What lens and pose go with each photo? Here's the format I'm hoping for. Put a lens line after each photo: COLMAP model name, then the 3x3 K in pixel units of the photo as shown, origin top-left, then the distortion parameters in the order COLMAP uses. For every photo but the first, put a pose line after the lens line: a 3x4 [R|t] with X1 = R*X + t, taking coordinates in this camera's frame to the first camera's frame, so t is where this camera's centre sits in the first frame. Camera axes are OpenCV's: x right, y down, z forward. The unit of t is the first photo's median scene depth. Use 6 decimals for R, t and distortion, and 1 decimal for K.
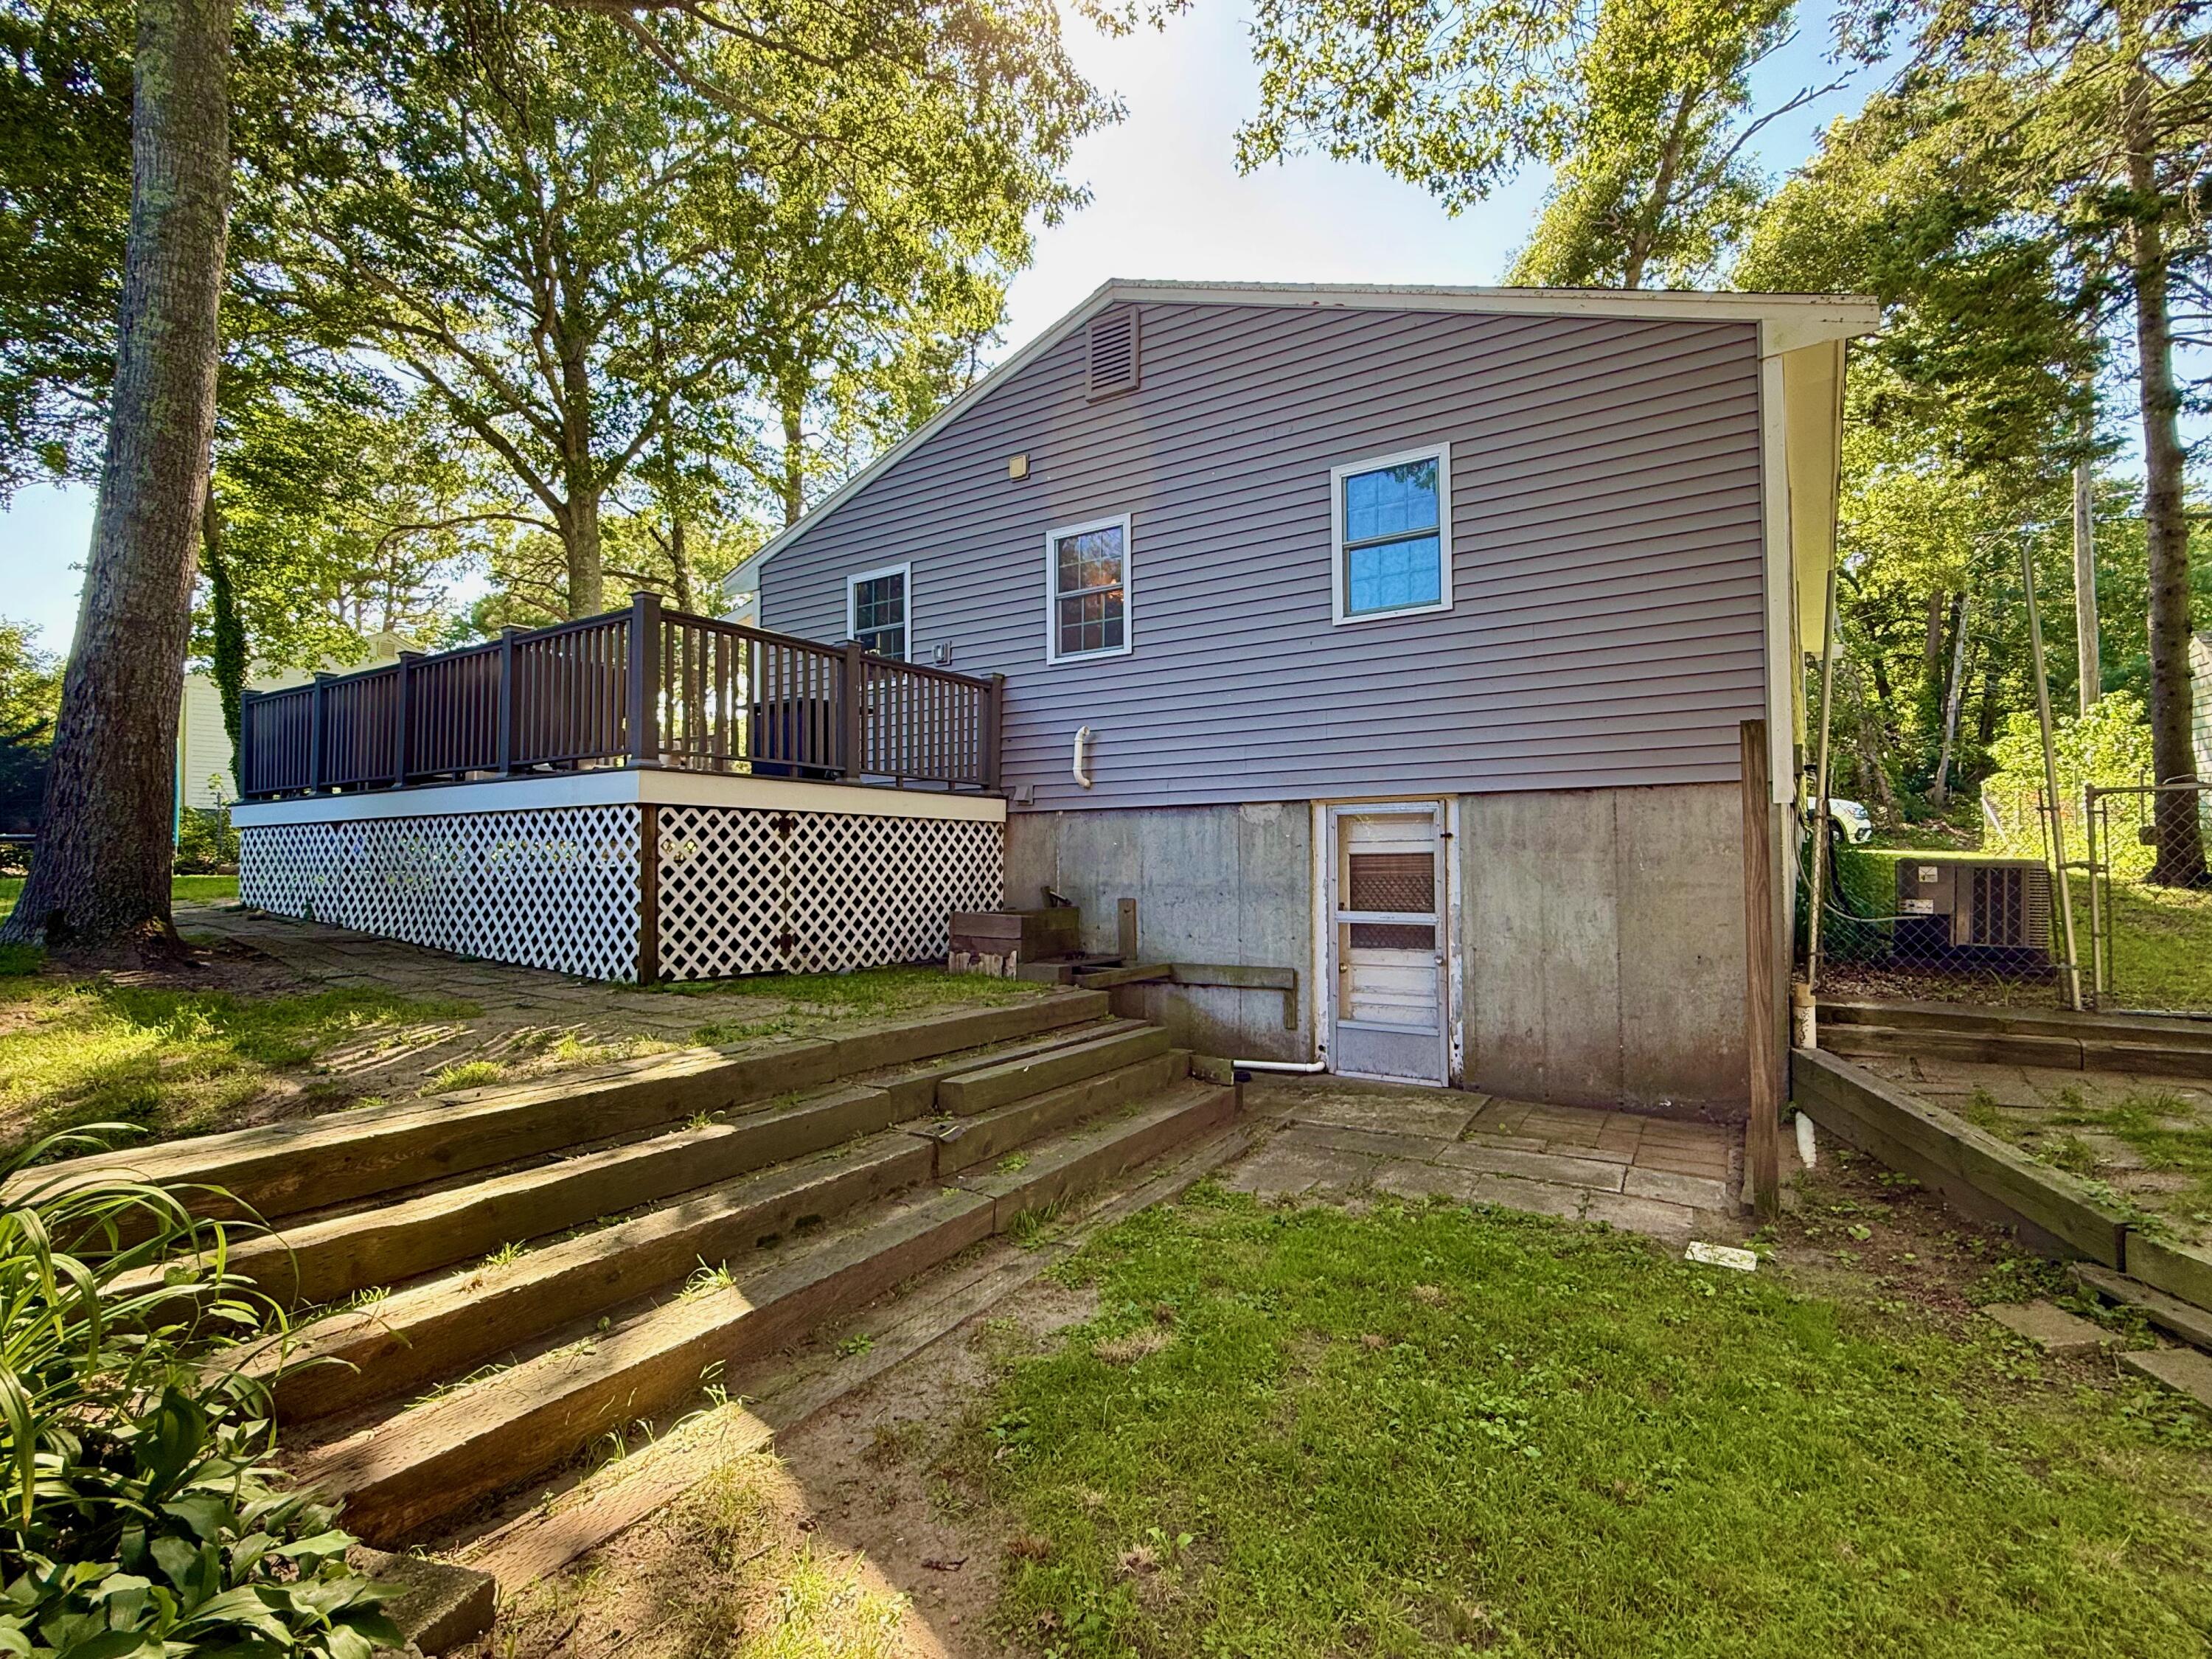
lens RADIAL K [[1062.7, 0, 1102.1], [0, 1062.7, 837.9], [0, 0, 1]] dist [-0.000006, -0.000086]
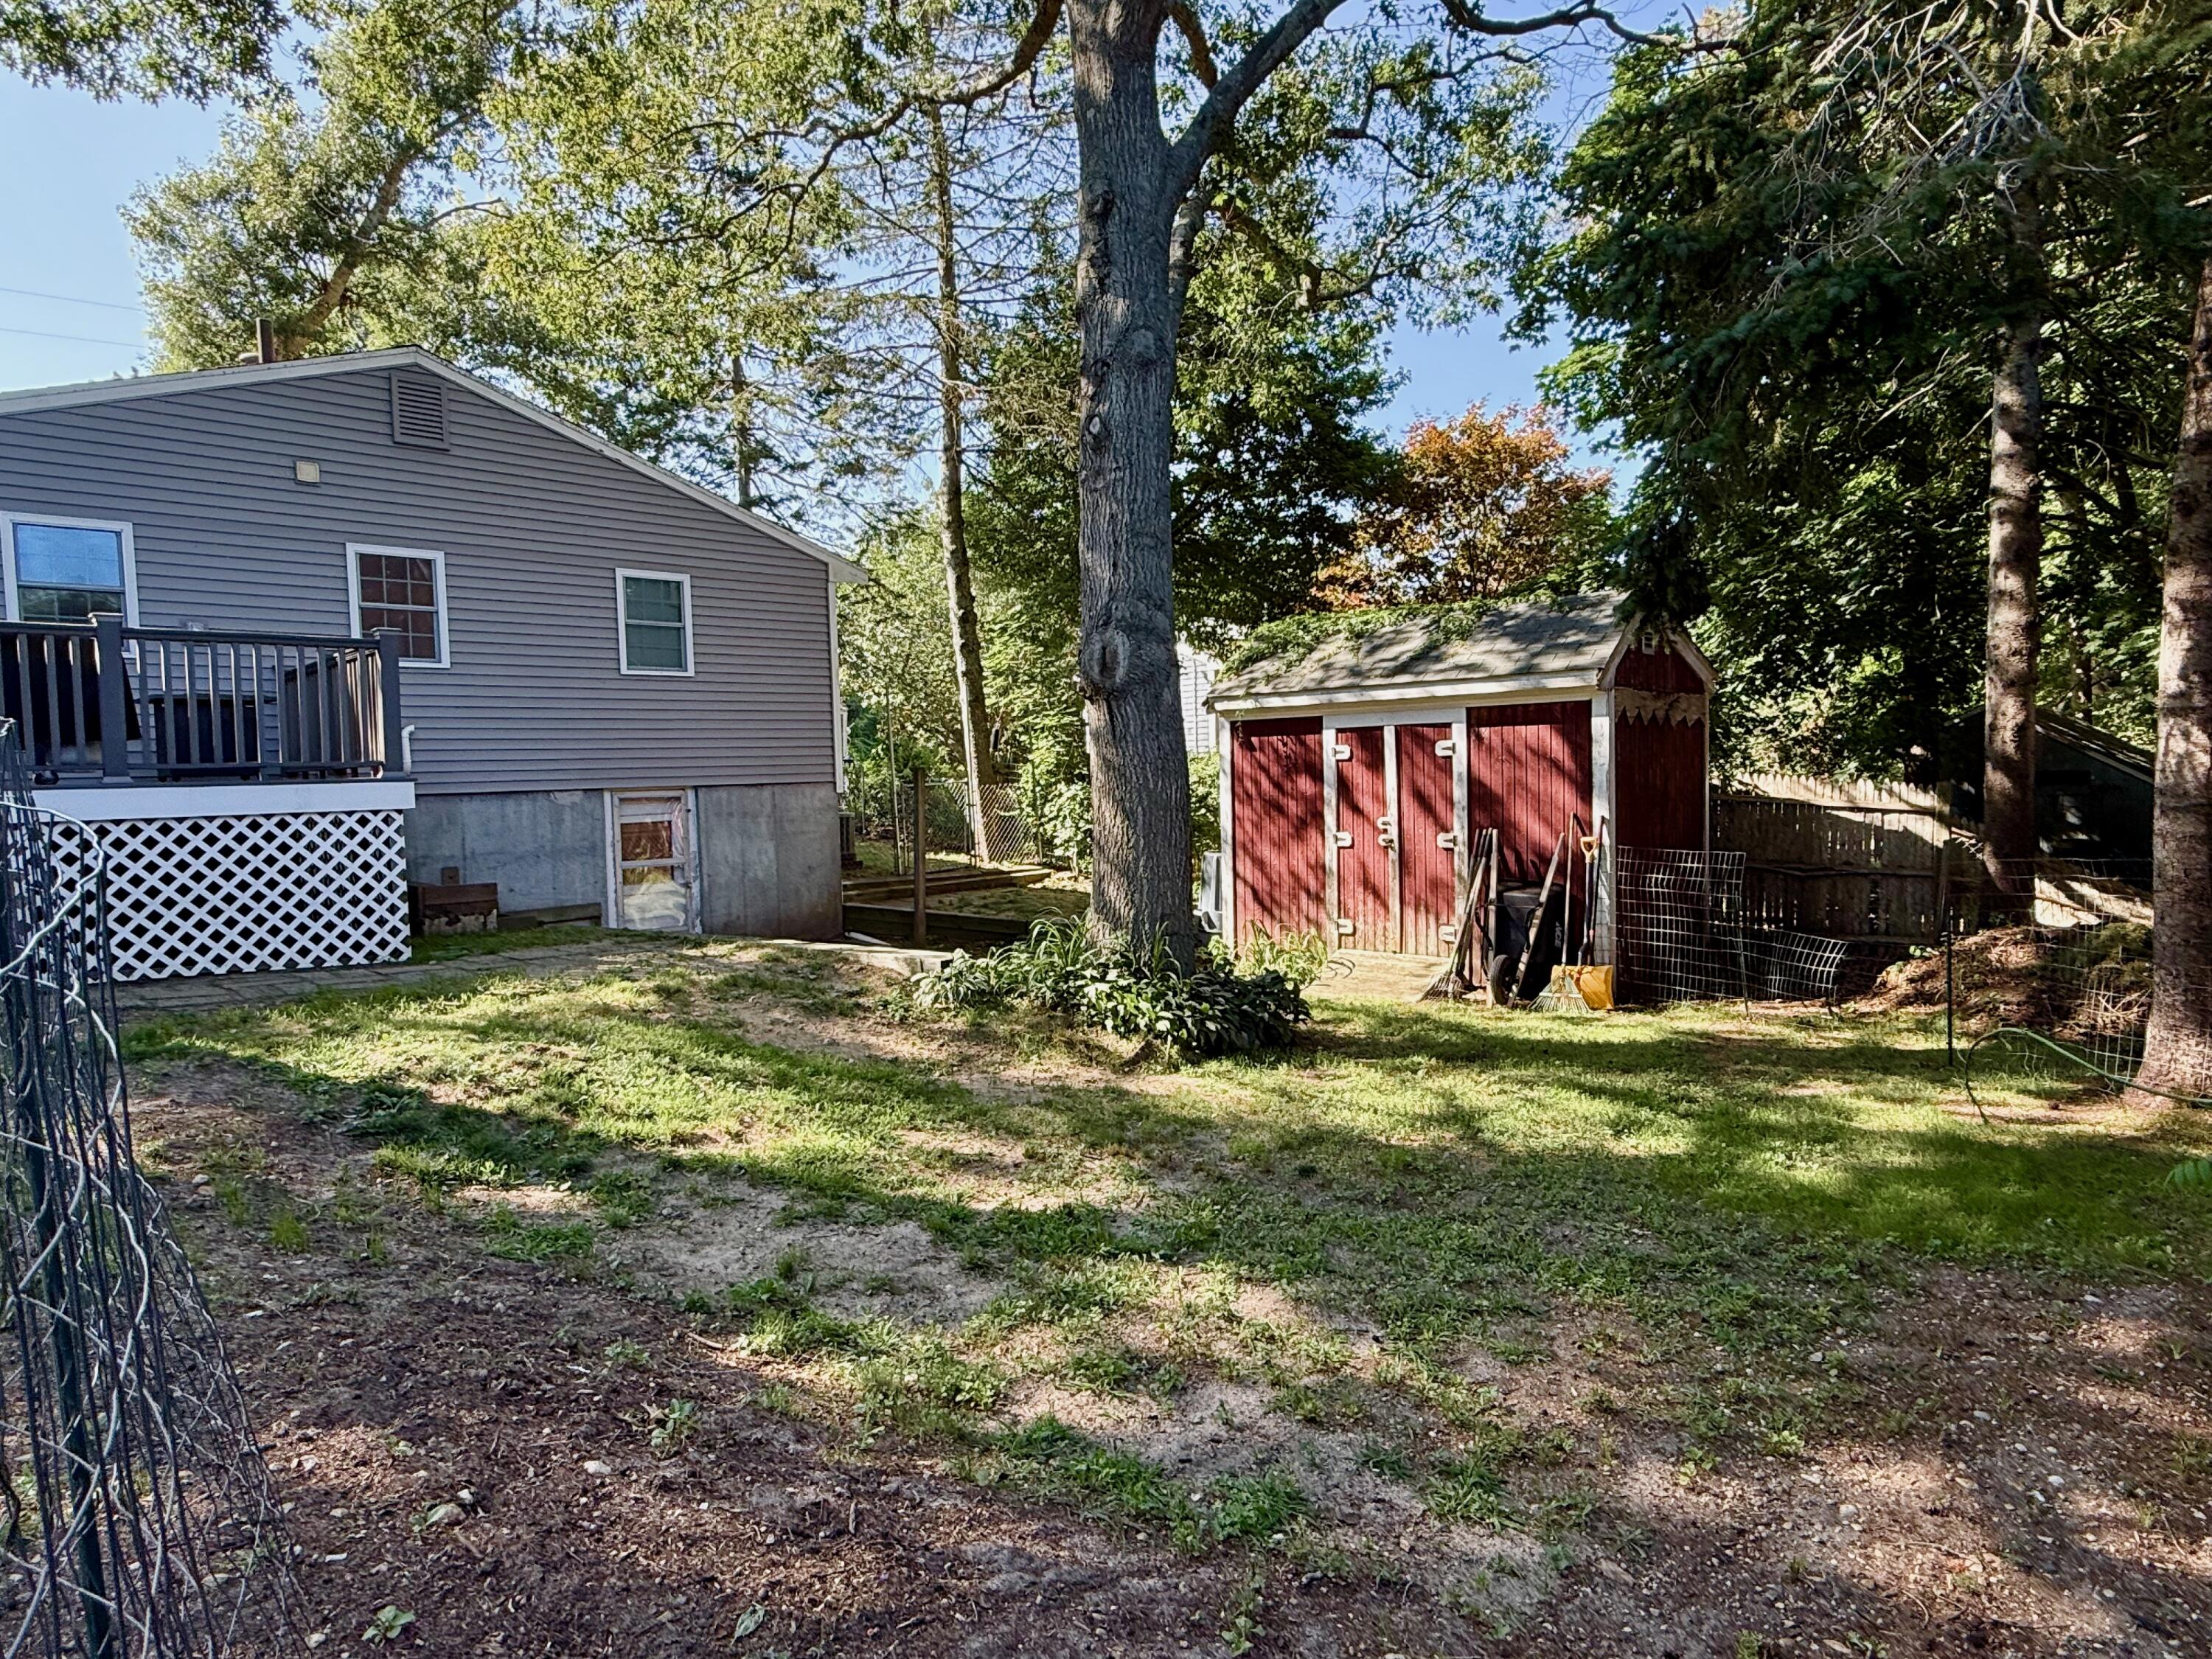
lens RADIAL K [[1251.8, 0, 1105.5], [0, 1251.8, 833.6], [0, 0, 1]] dist [-0.003734, 0.000005]
pose [[0.203163, -0.052791, 0.977721, -1.481915], [-0.004104, 0.998491, 0.054765, -0.076709], [-0.979136, -0.015139, 0.202639, -0.049381]]
